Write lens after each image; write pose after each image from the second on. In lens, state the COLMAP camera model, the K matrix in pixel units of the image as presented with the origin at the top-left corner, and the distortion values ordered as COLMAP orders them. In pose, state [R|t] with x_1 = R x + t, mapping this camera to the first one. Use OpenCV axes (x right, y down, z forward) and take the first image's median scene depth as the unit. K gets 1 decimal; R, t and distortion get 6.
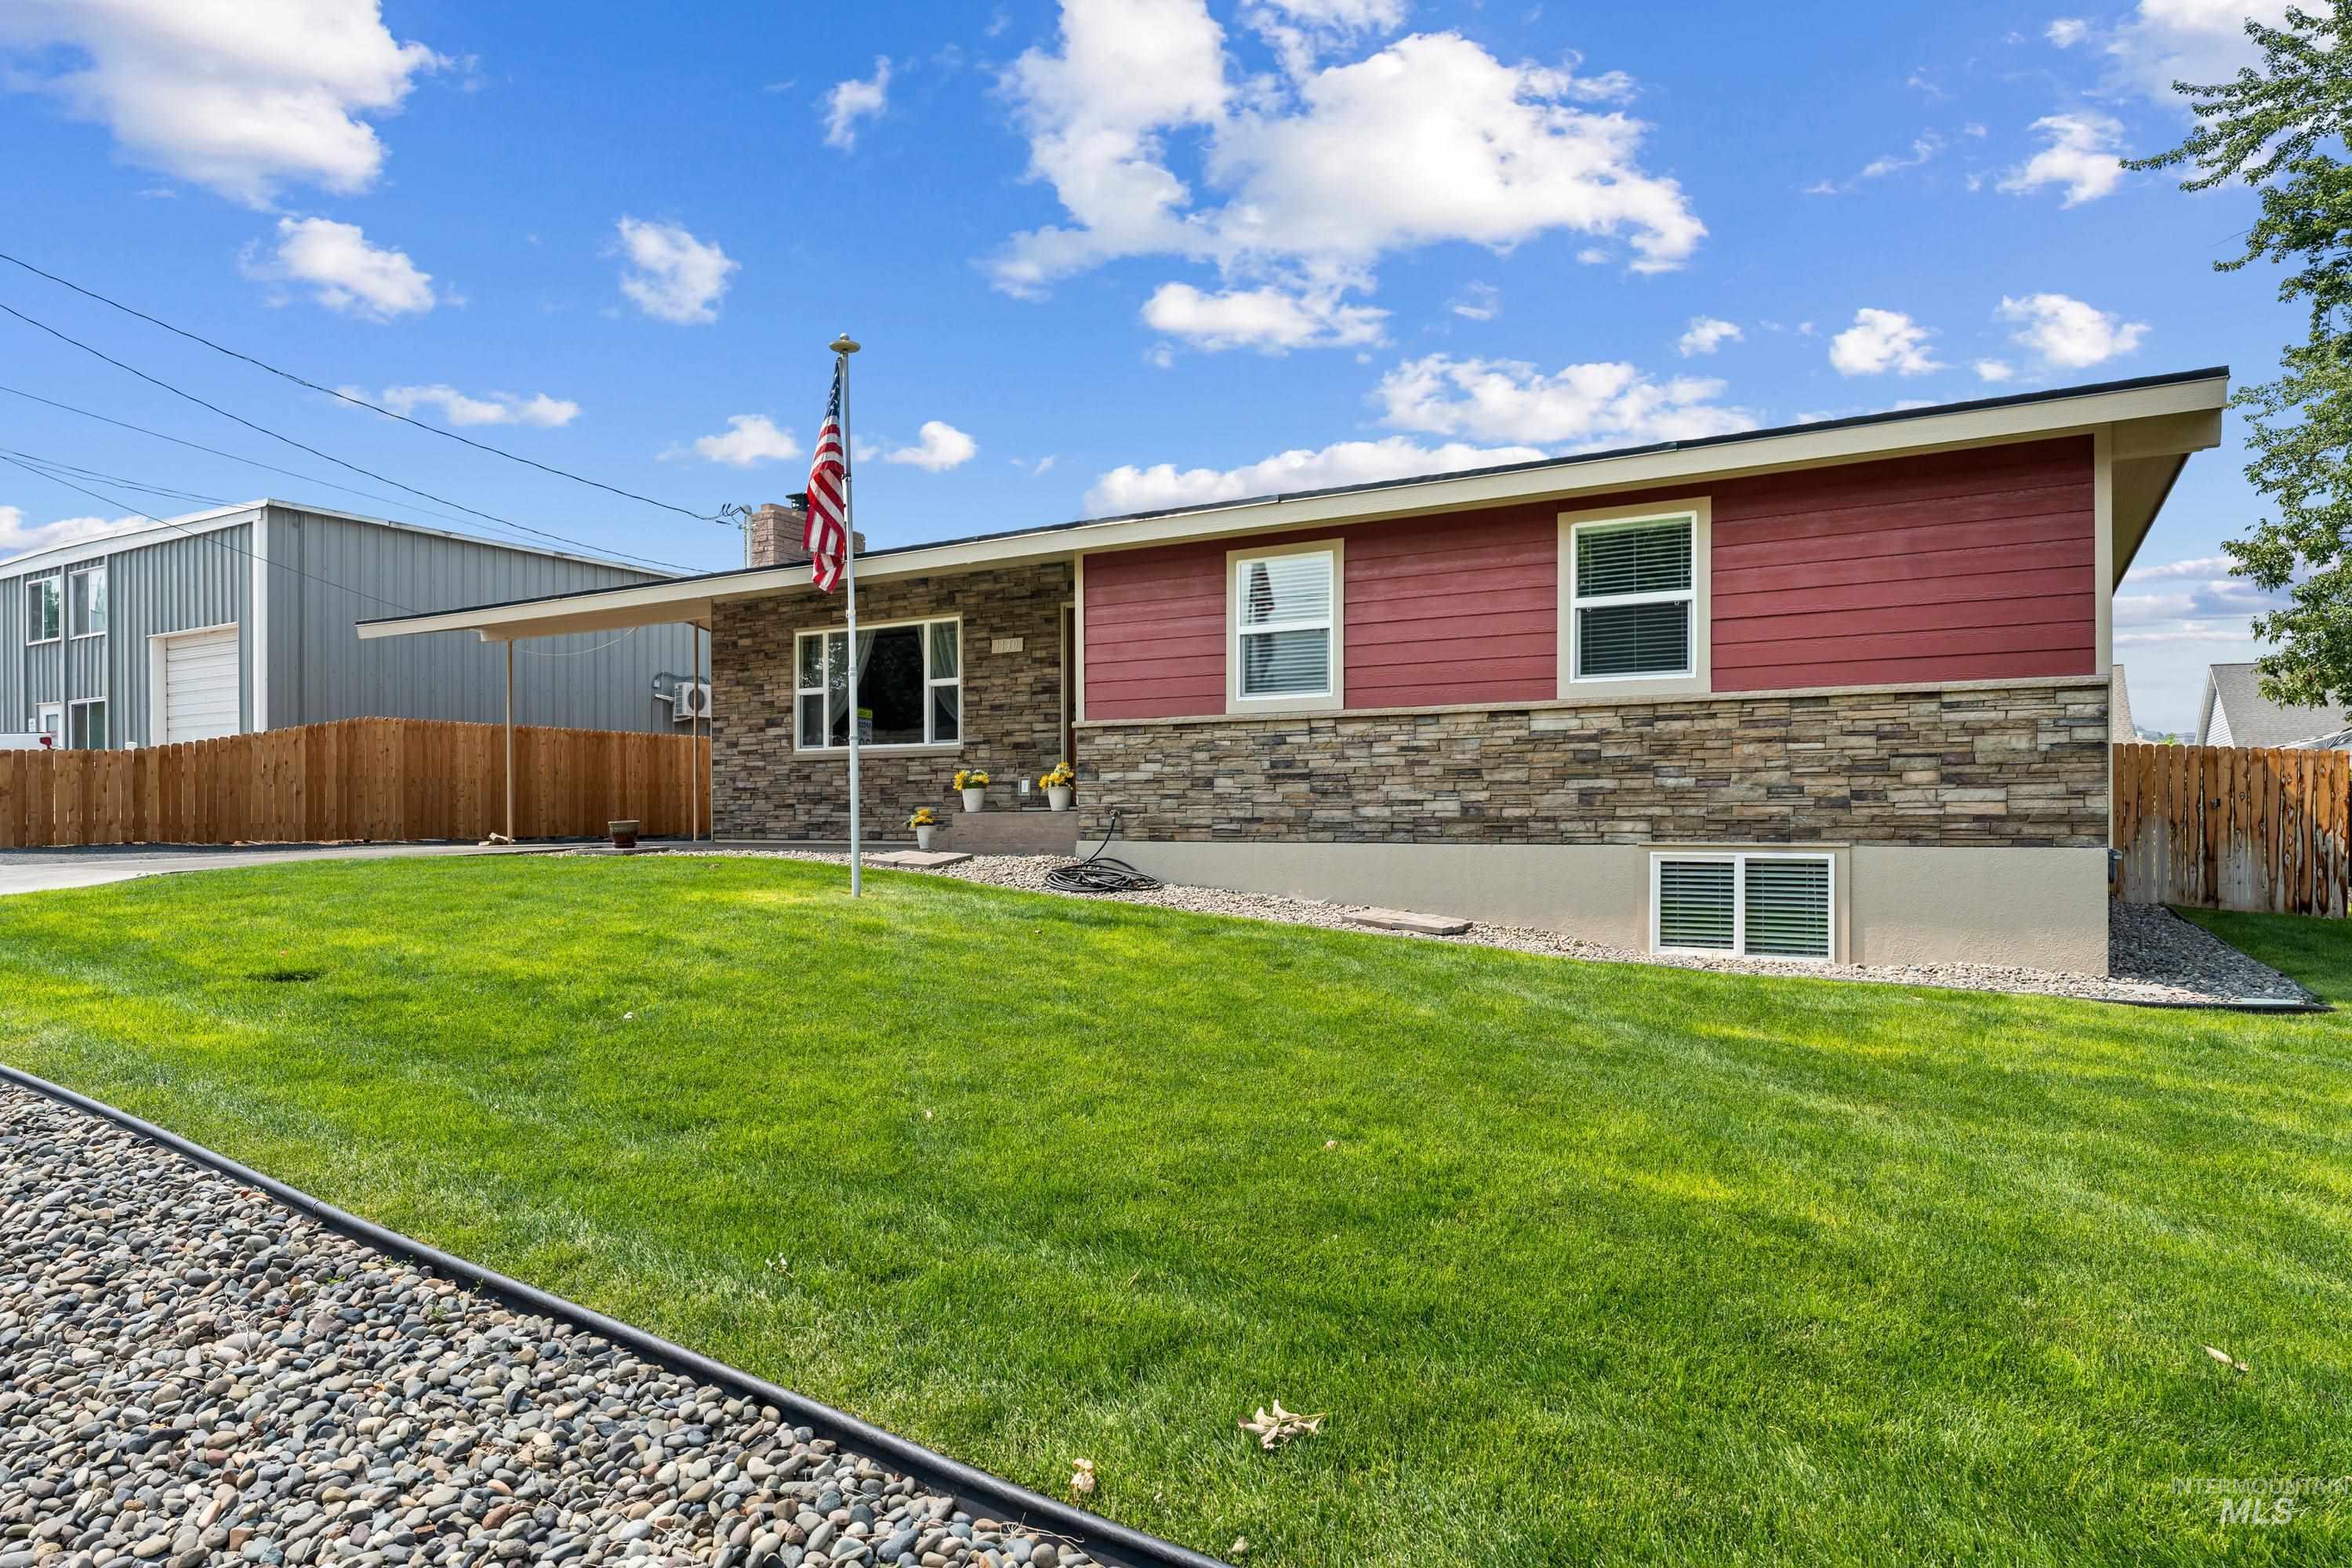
lens RADIAL K [[1331.3, 0, 1042.5], [0, 1331.3, 806.2], [0, 0, 1]] dist [-0.005242, -0.001363]
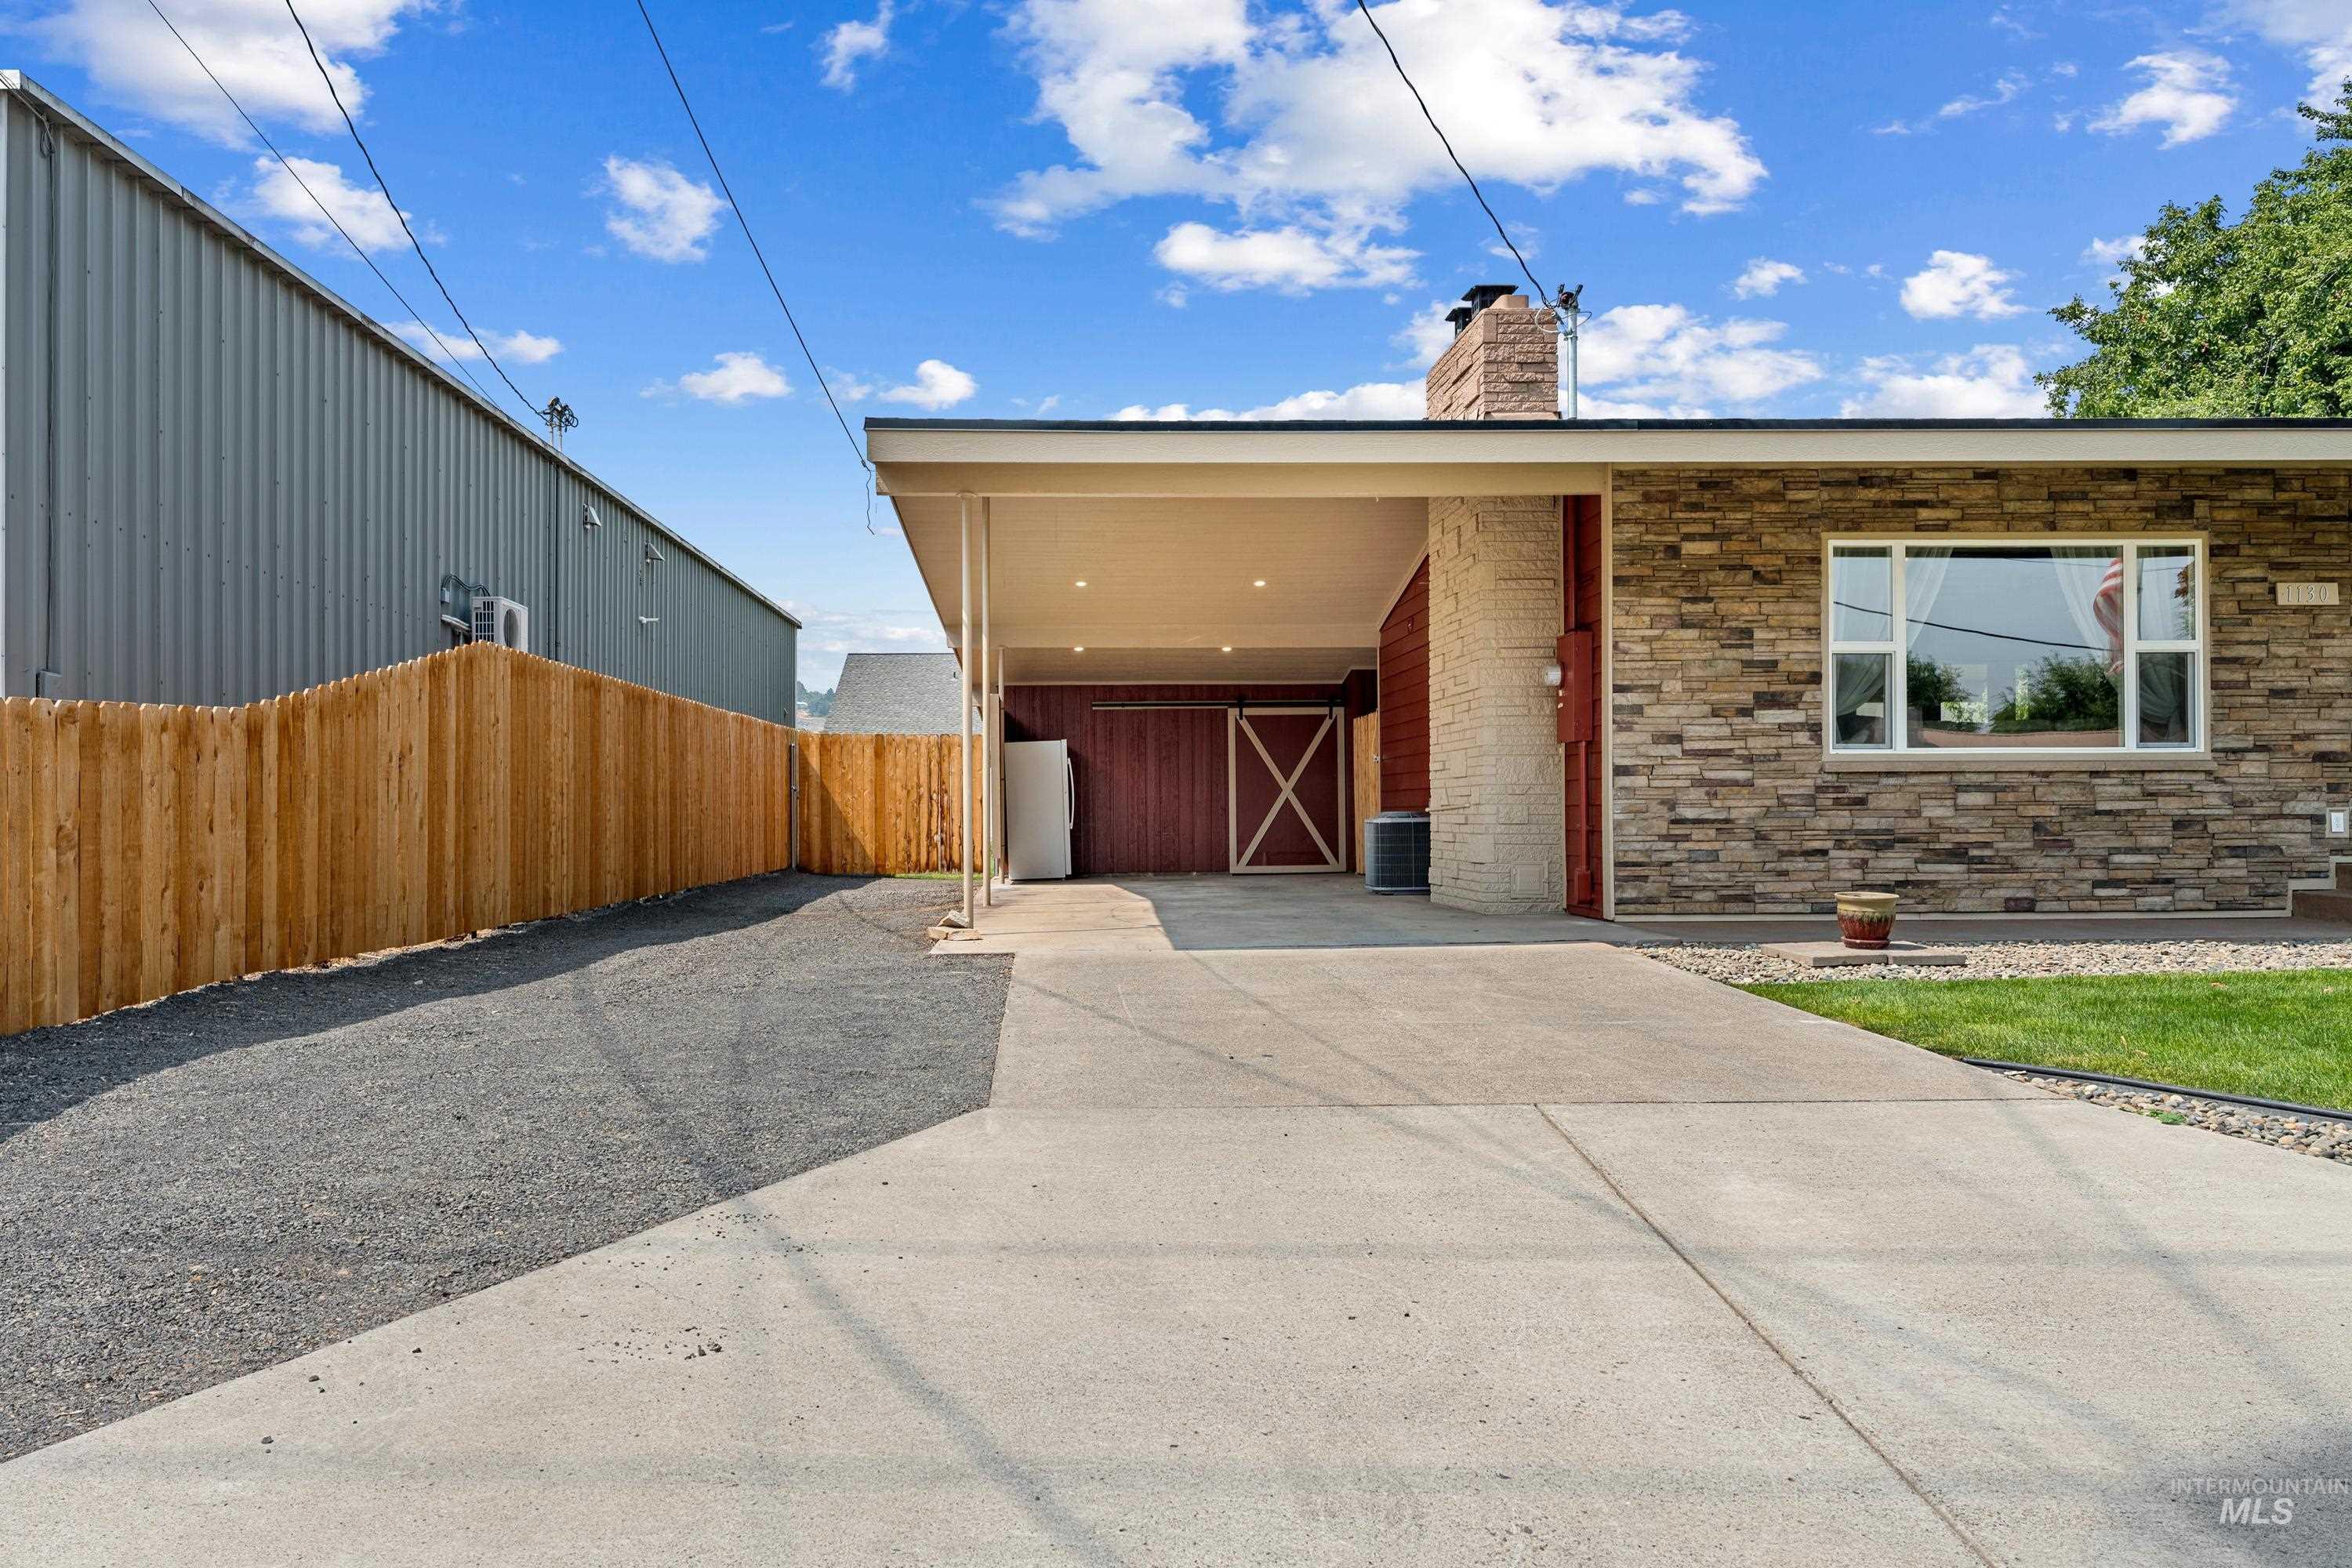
lens RADIAL K [[1717.2, 0, 1172.1], [0, 1717.2, 810.7], [0, 0, 1]] dist [-0.006329, 0.007023]
pose [[0.843137, -0.000675, 0.537699, -1.116243], [-0.001111, 0.999995, 0.002998, -0.027326], [-0.537698, -0.003125, 0.843132, 0.761671]]
